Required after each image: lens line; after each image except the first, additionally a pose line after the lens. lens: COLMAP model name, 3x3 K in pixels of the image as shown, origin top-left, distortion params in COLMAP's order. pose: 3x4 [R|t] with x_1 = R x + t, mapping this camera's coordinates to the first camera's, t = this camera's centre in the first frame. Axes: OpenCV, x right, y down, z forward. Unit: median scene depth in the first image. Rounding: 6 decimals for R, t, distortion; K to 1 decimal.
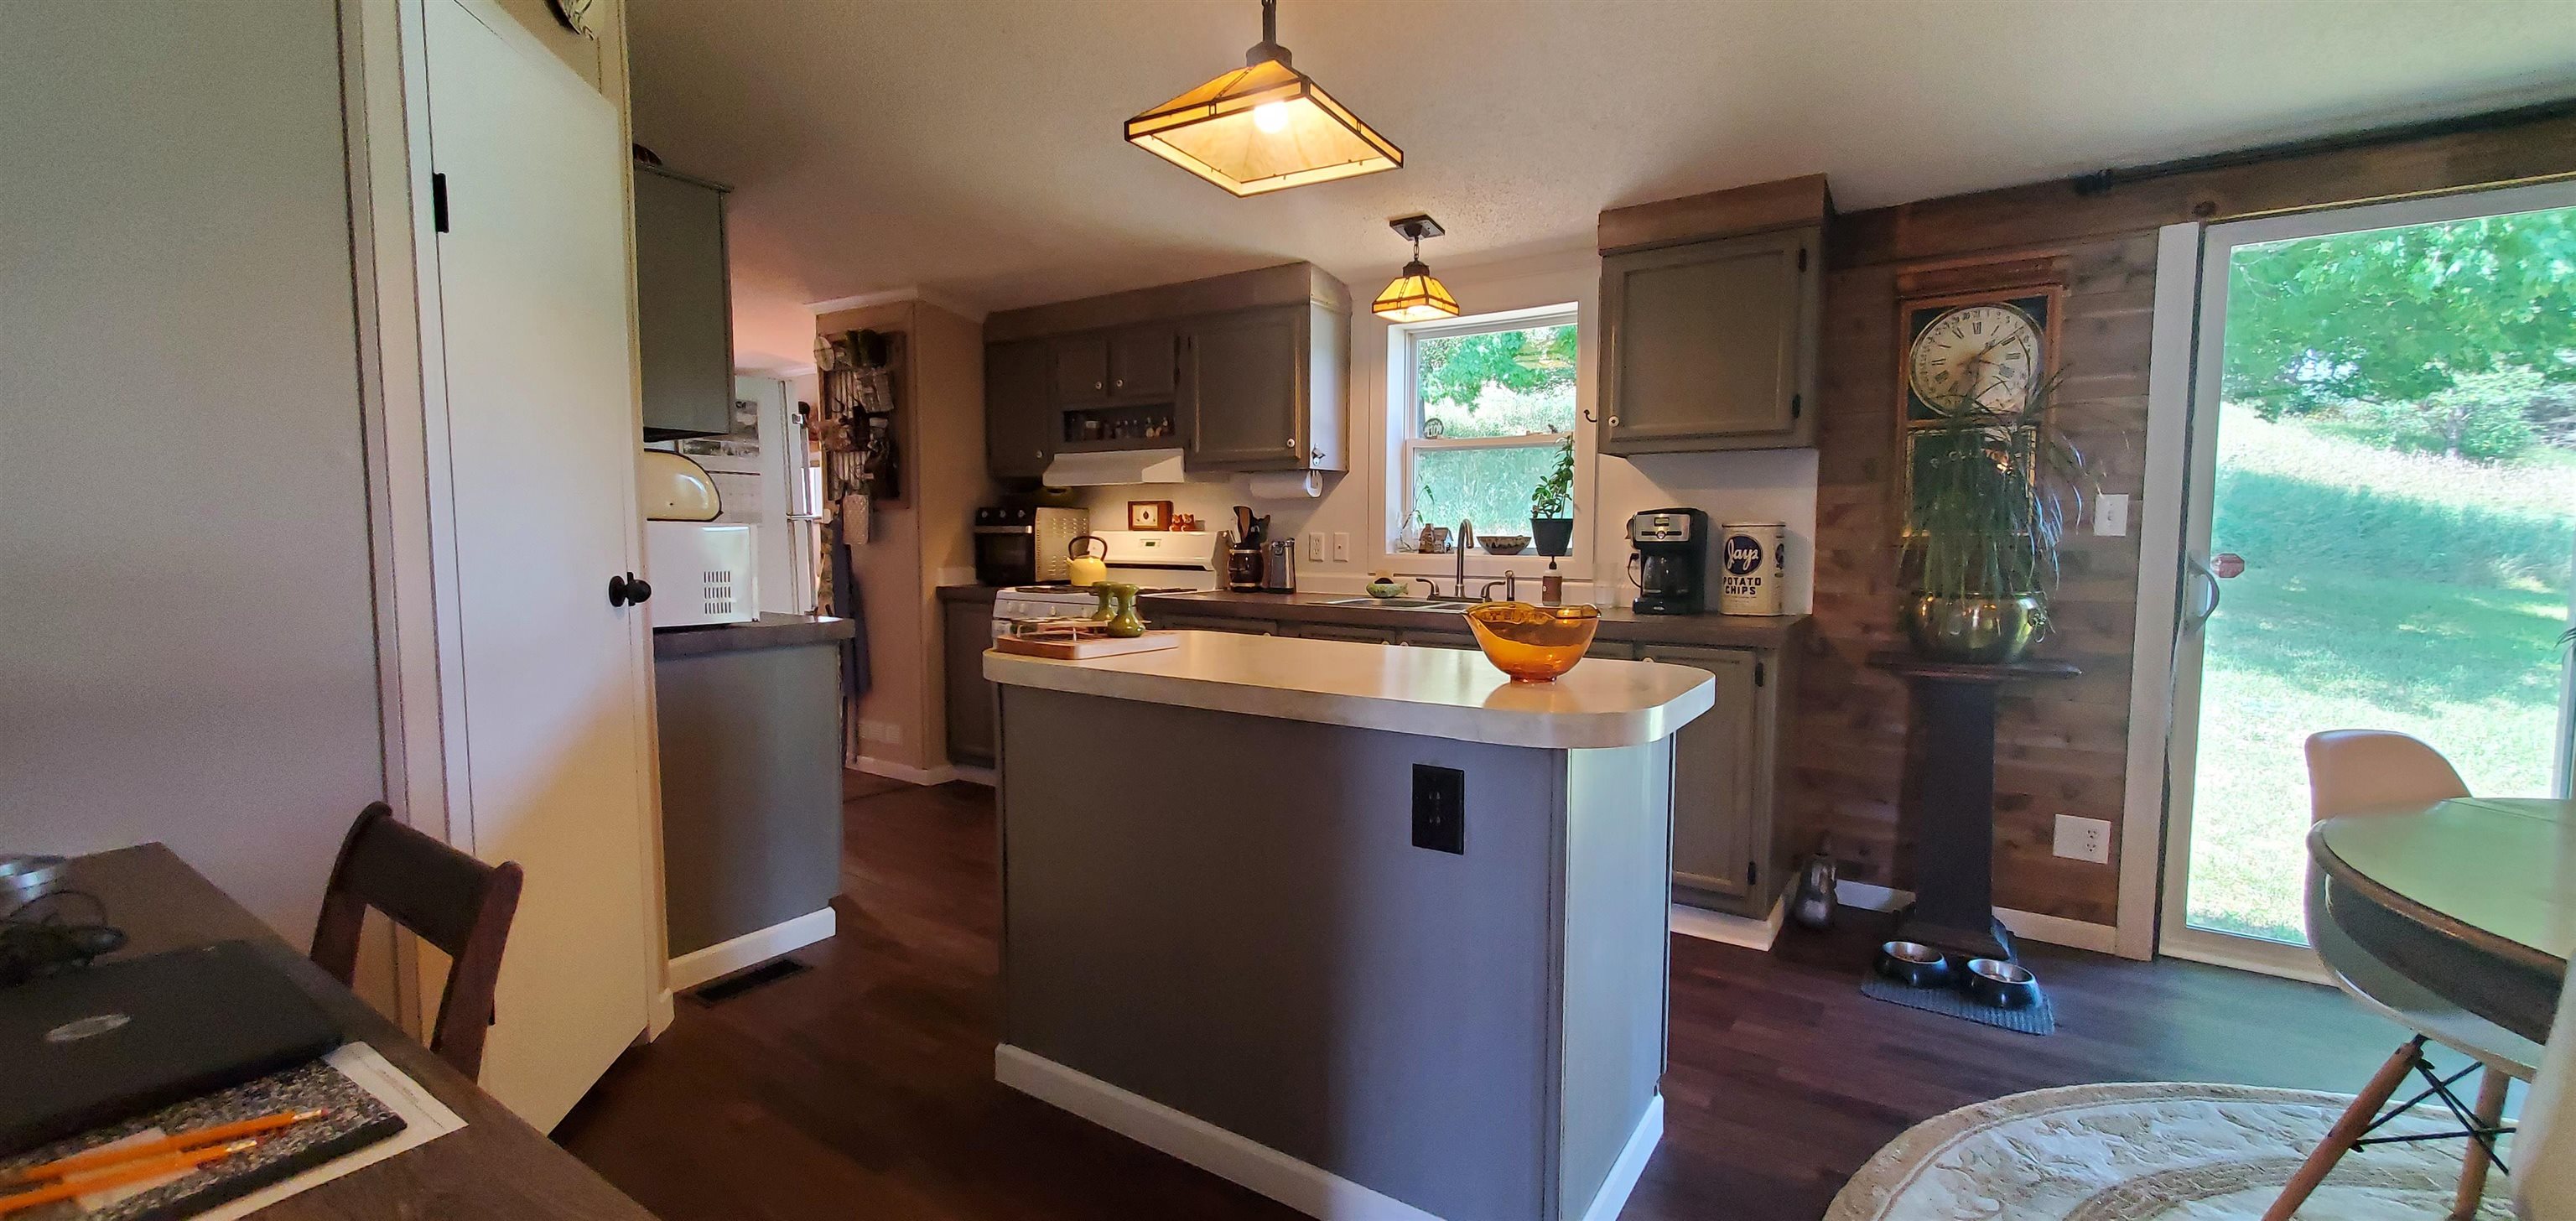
lens RADIAL K [[1014.7, 0, 1288.0], [0, 1014.7, 610.5], [0, 0, 1]] dist [0.000890, -0.000089]
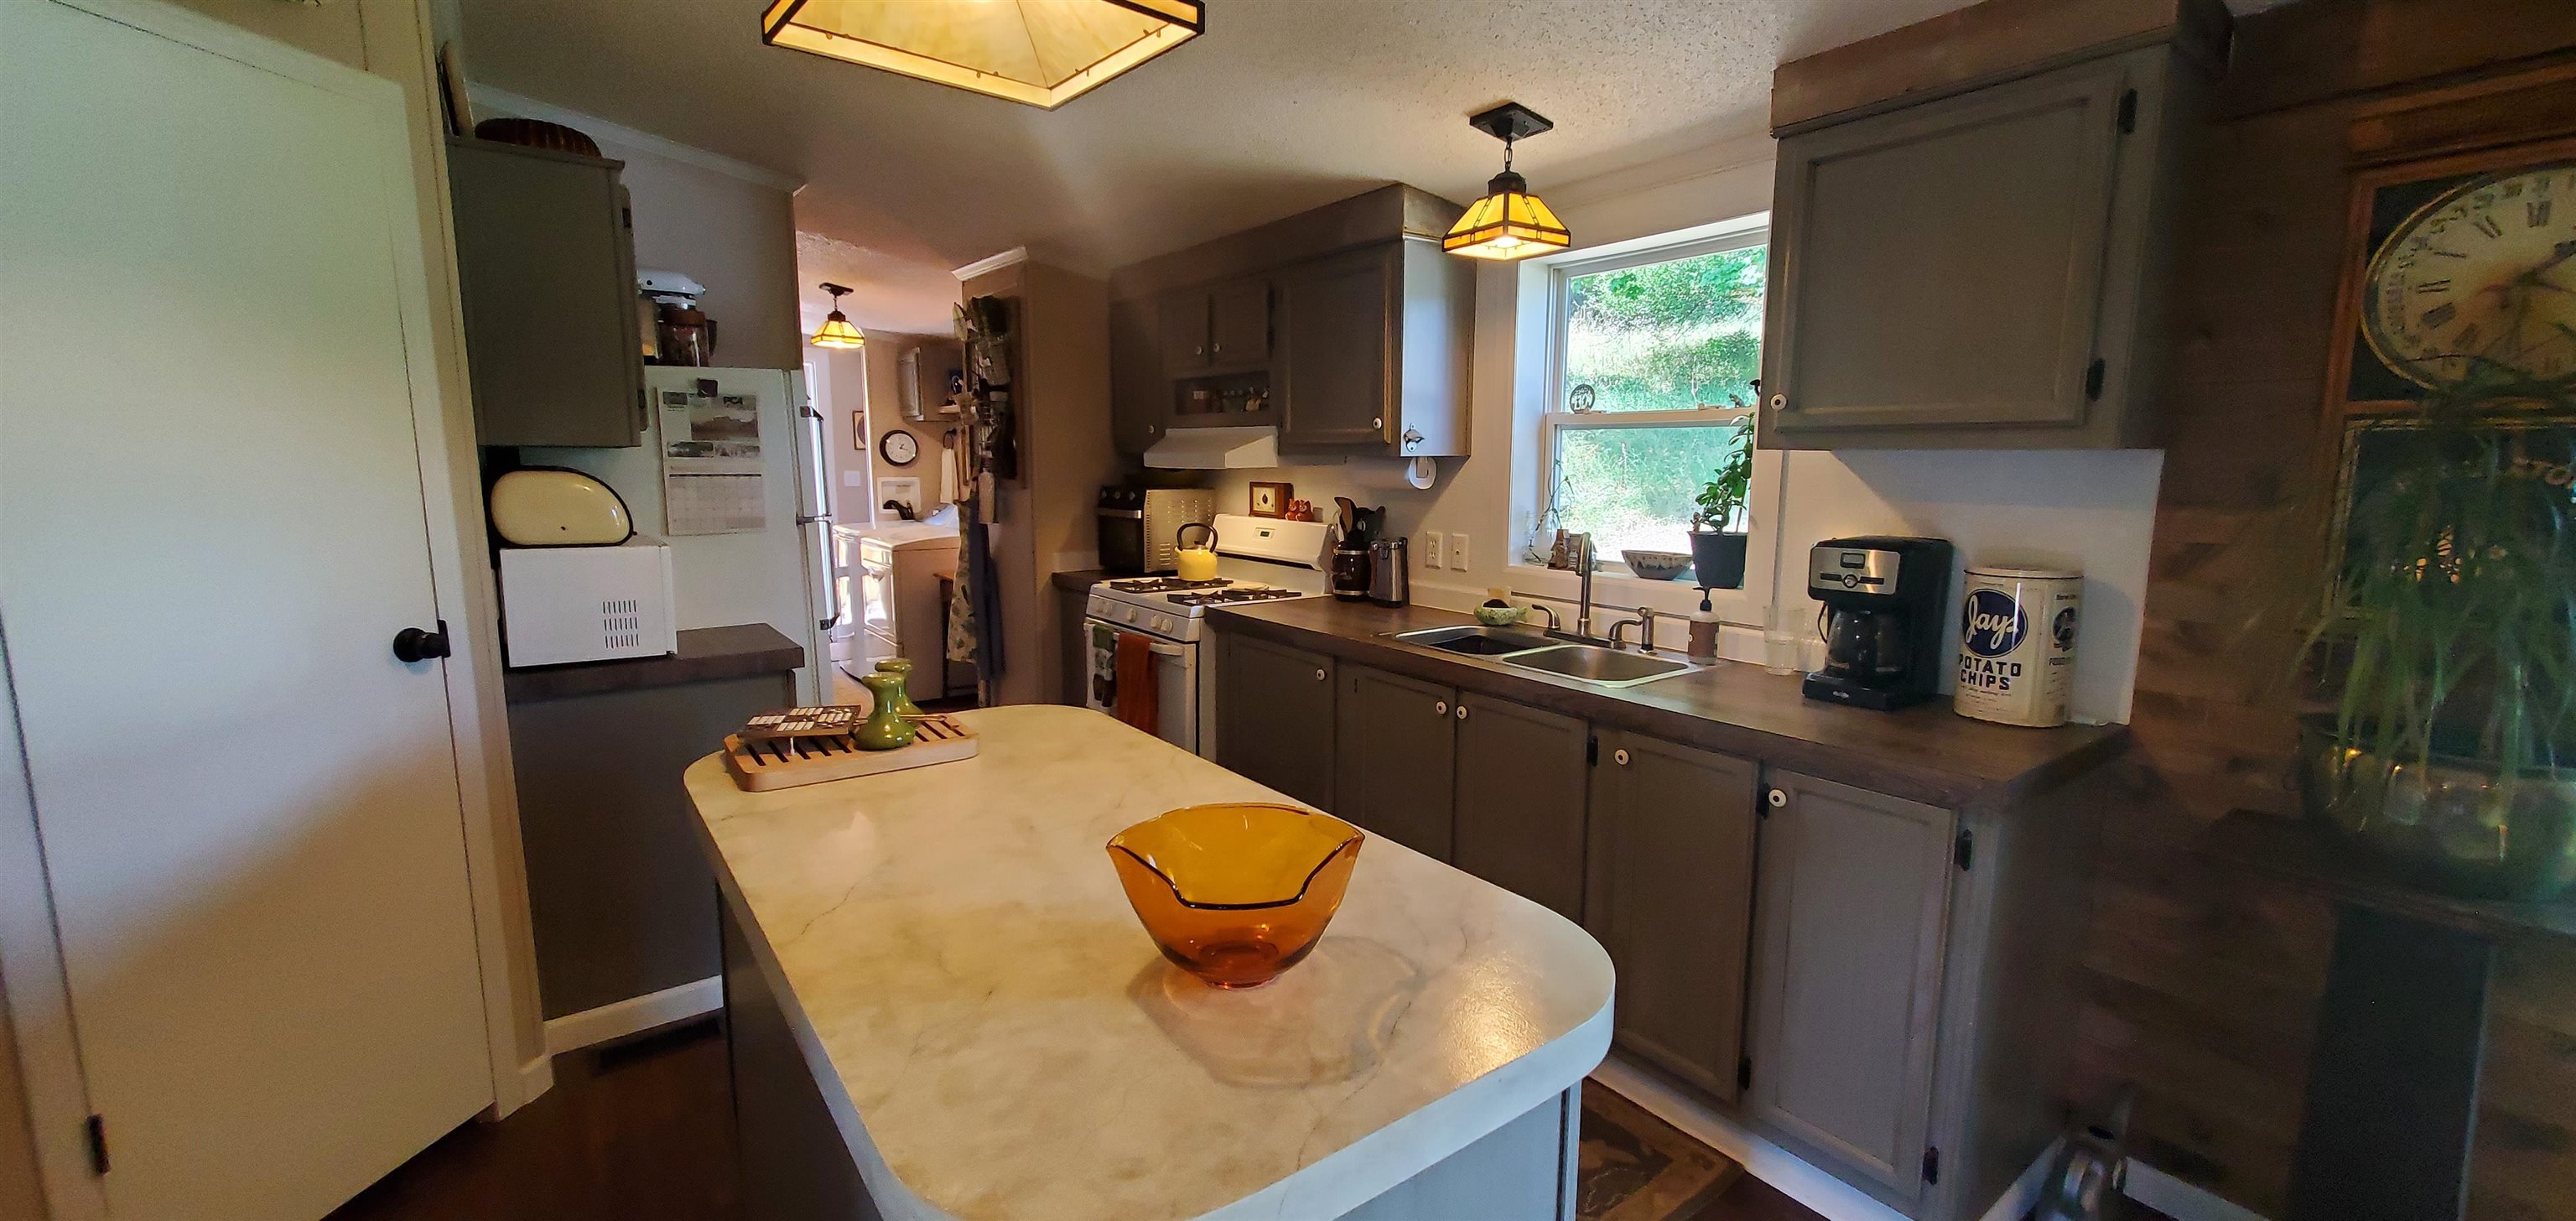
lens RADIAL K [[1014.7, 0, 1288.0], [0, 1014.7, 610.5], [0, 0, 1]] dist [0.000890, -0.000089]
pose [[0.943693, 0.050026, -0.327017, 0.232678], [-0.027976, 0.997027, 0.071788, -0.087952], [0.329637, -0.058597, 0.942288, 0.270691]]
